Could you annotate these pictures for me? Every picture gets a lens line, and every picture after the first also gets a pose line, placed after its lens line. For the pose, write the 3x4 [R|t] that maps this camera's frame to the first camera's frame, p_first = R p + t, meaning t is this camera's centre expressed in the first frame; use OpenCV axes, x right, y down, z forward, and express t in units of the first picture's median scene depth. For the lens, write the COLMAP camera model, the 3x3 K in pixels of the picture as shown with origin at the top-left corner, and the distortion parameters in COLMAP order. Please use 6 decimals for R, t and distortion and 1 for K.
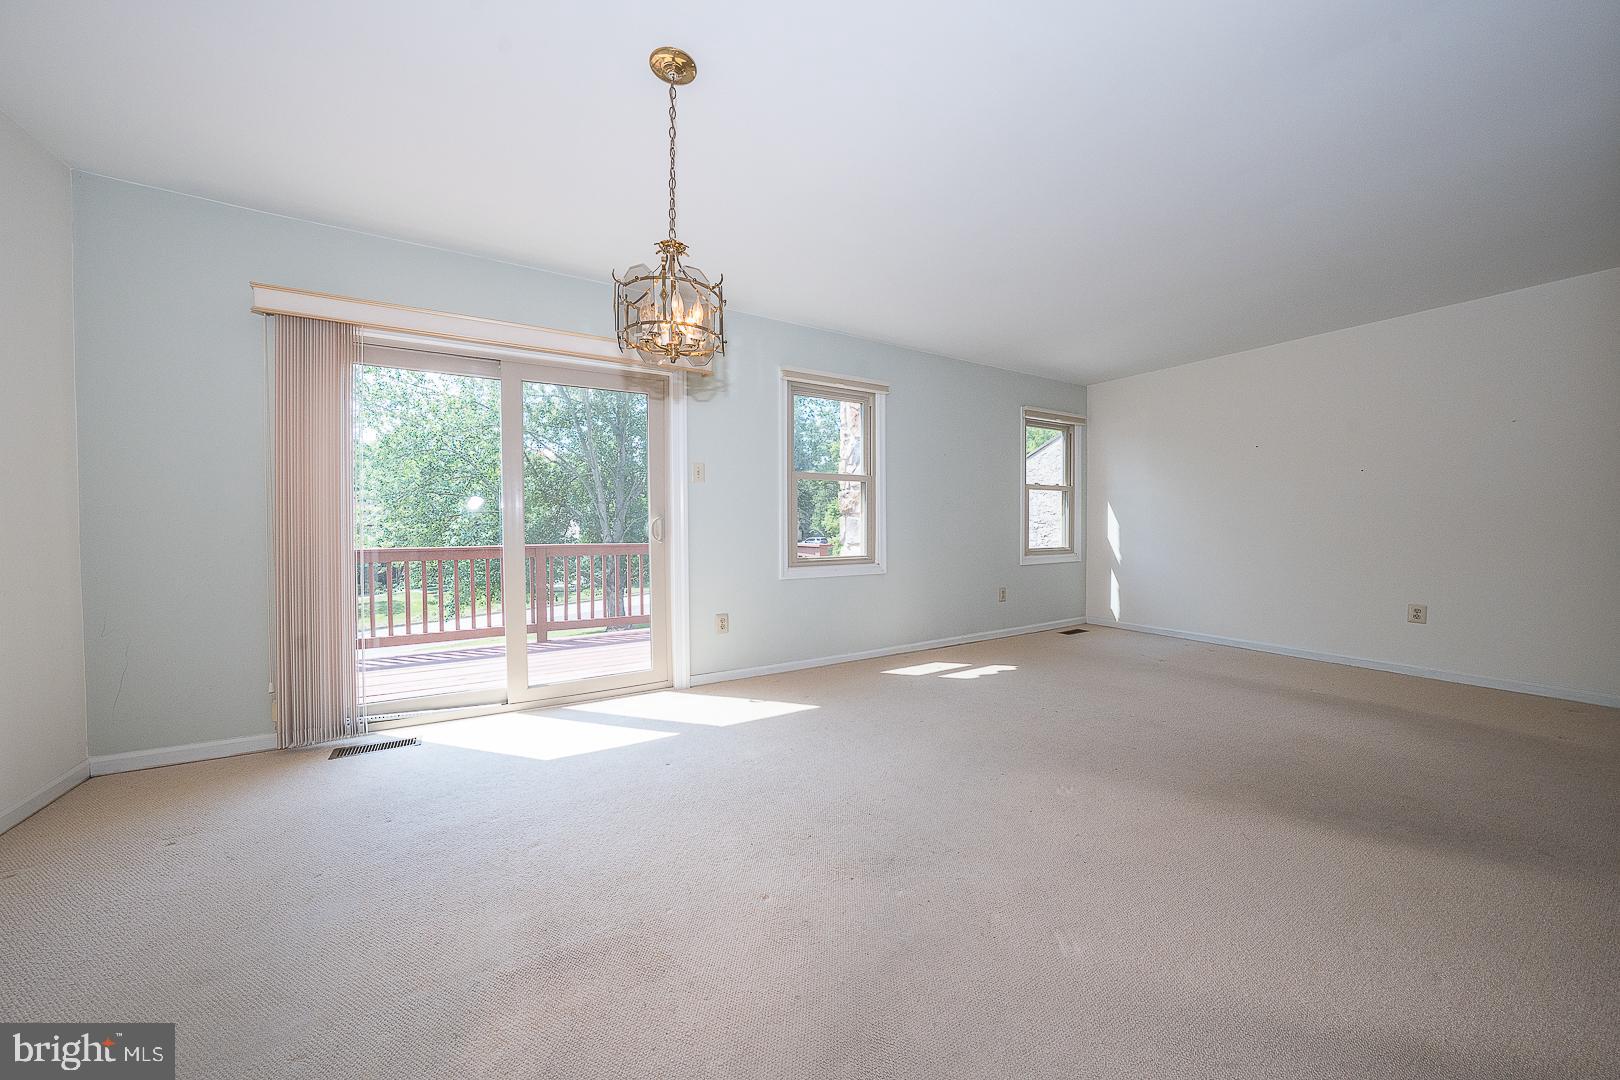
lens RADIAL K [[569.9, 0, 810.0], [0, 569.9, 540.0], [0, 0, 1]] dist [-0.028517, 0.006164]
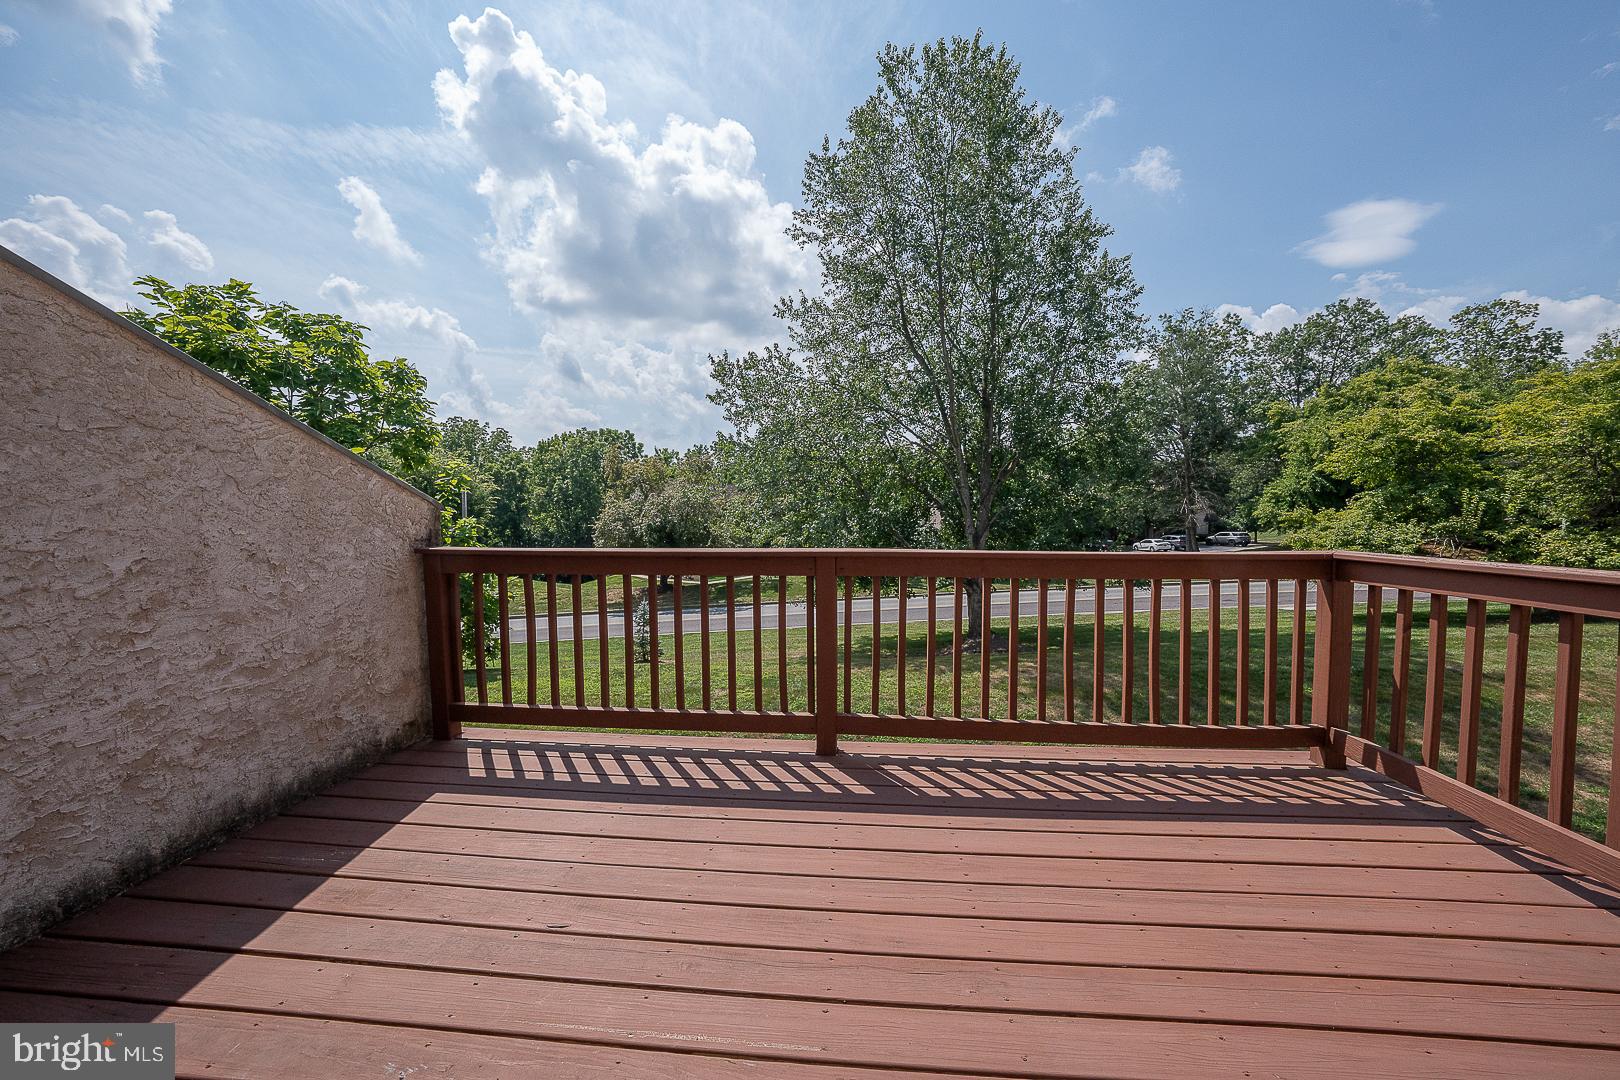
lens RADIAL K [[559.3, 0, 812.8], [0, 559.3, 537.0], [0, 0, 1]] dist [-0.025945, 0.005932]
pose [[0.813647, 0.024596, -0.580839, -0.055405], [-0.016214, 0.999676, 0.019618, -0.003103], [0.581134, -0.006545, 0.813782, 0.160090]]
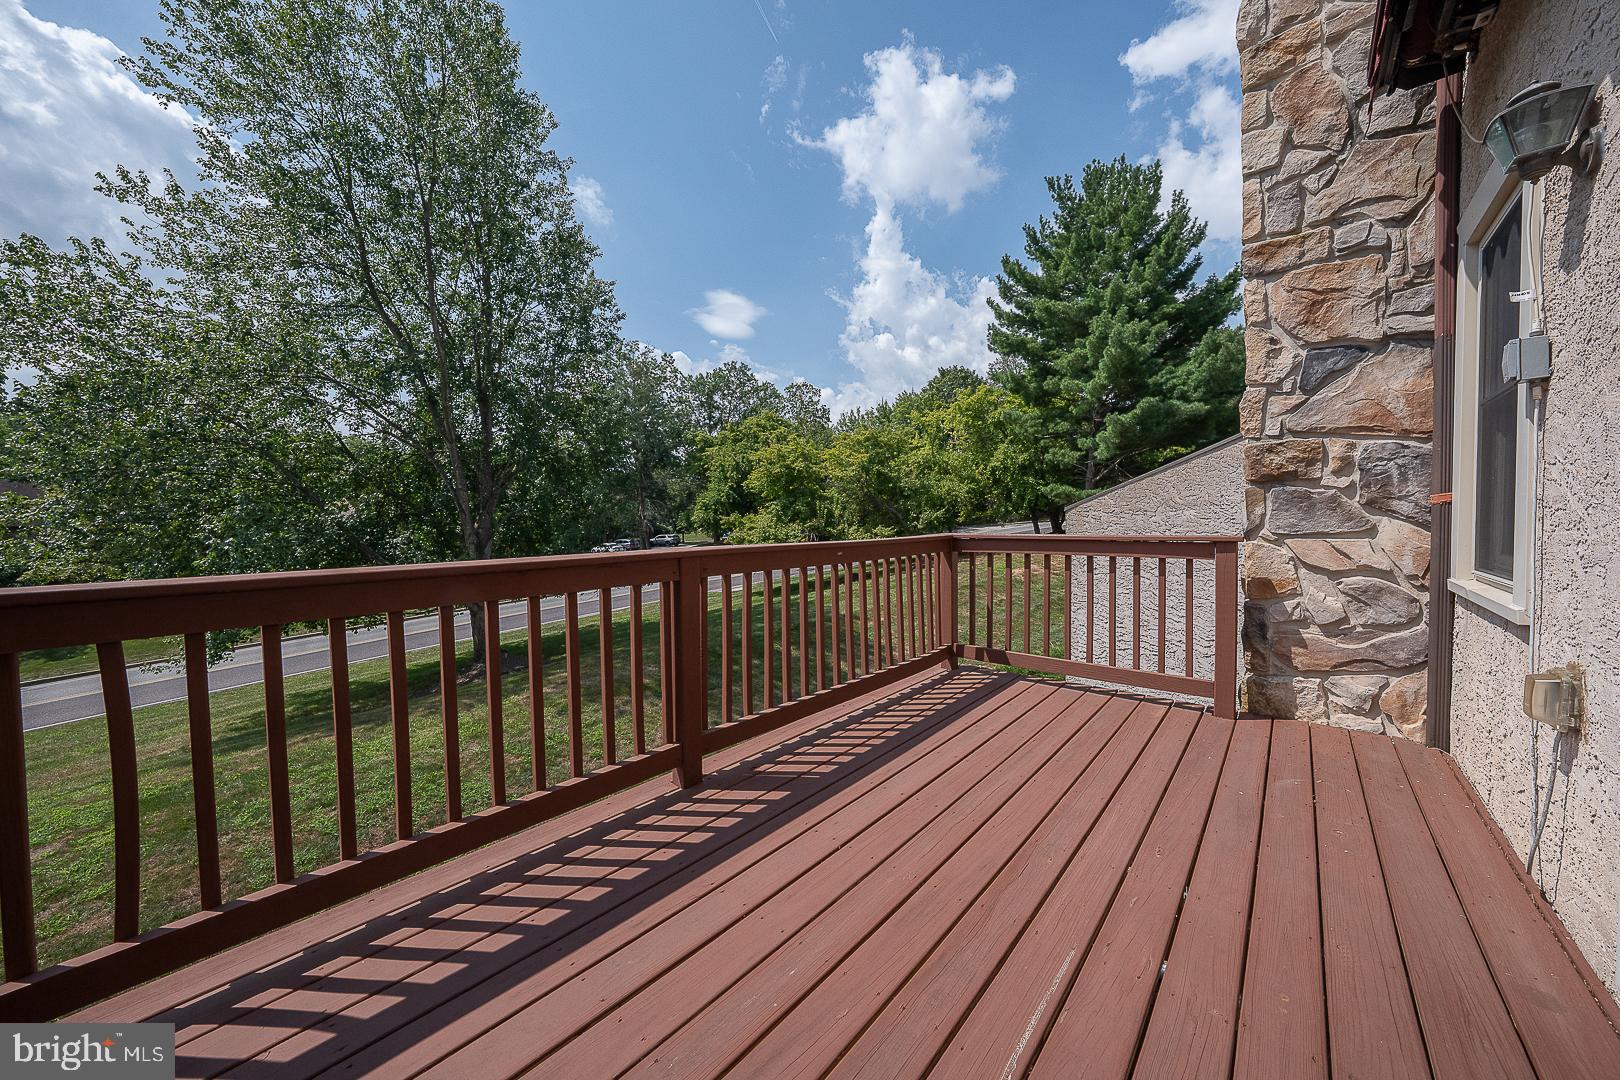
lens RADIAL K [[559.3, 0, 812.8], [0, 559.3, 537.0], [0, 0, 1]] dist [-0.025945, 0.005932]
pose [[0.952717, -0.019446, 0.303238, -0.131561], [0.018141, 0.999810, 0.007119, -0.000726], [-0.303319, -0.001282, 0.952888, 0.152634]]
